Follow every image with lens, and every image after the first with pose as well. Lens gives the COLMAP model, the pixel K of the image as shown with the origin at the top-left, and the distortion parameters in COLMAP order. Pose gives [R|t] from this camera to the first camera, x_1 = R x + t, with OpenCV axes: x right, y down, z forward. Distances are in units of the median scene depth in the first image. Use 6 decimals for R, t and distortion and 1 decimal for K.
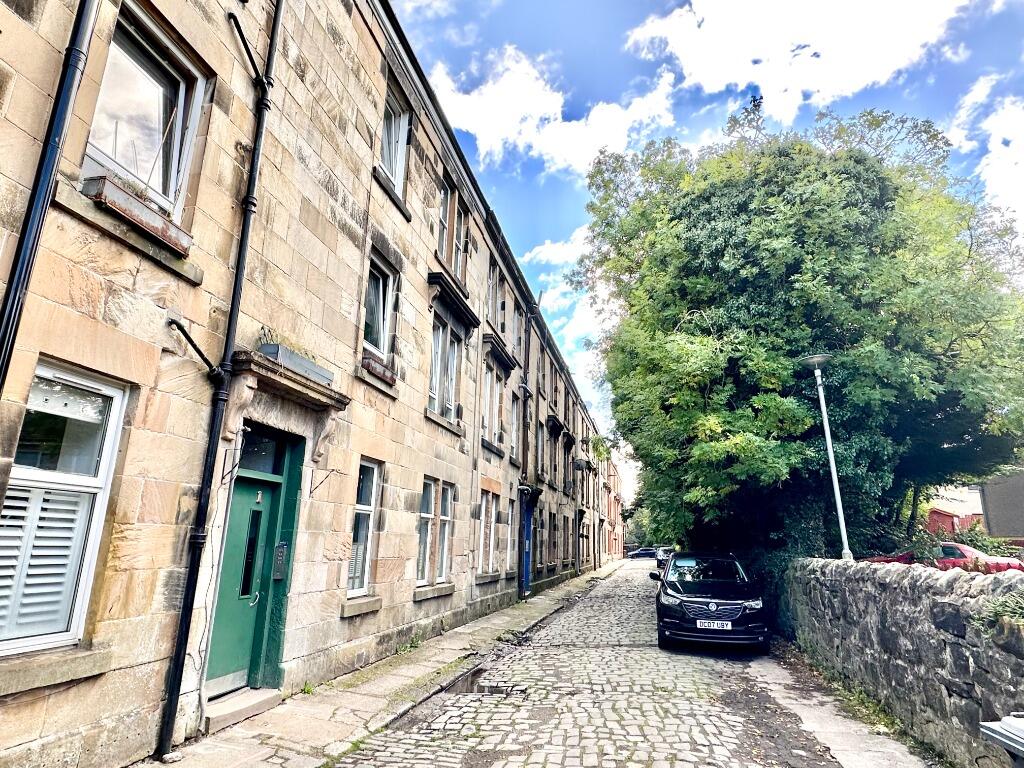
lens RADIAL K [[606.0, 0, 510.6], [0, 606.0, 384.9], [0, 0, 1]] dist [-0.001616, -0.000178]
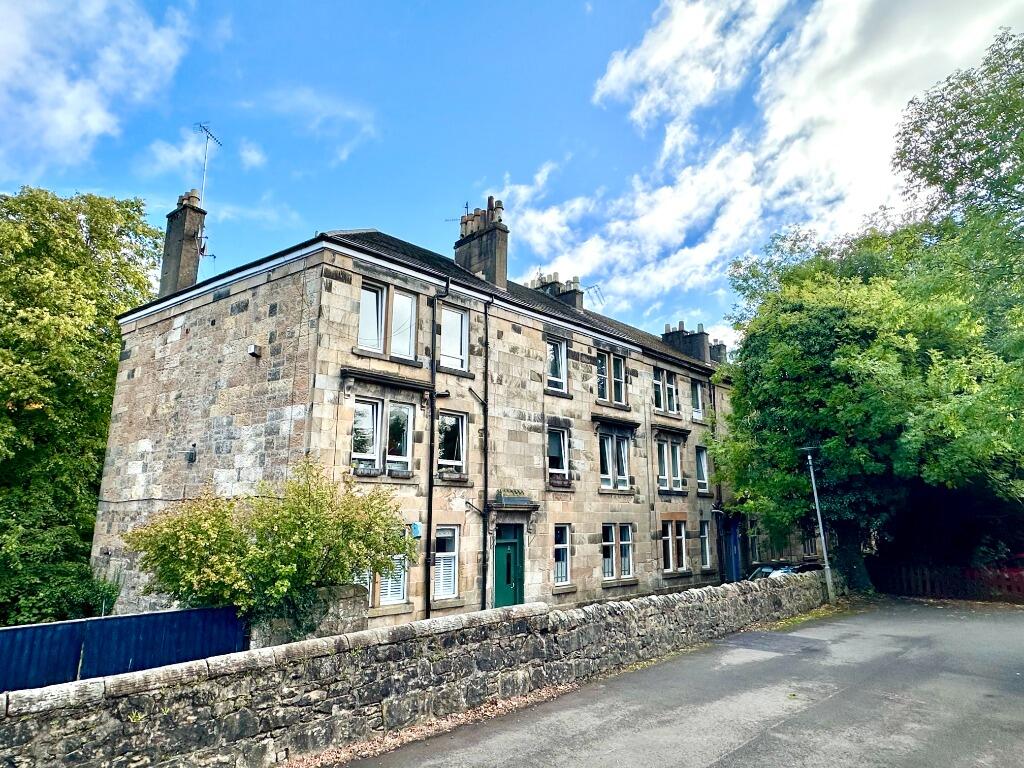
lens RADIAL K [[606.0, 0, 514.0], [0, 606.0, 383.7], [0, 0, 1]] dist [-0.001616, -0.000178]
pose [[0.844591, -0.142277, -0.516163, 1.019995], [0.155487, 0.987677, -0.017824, -0.451142], [0.512338, -0.065202, 0.856305, -1.160053]]
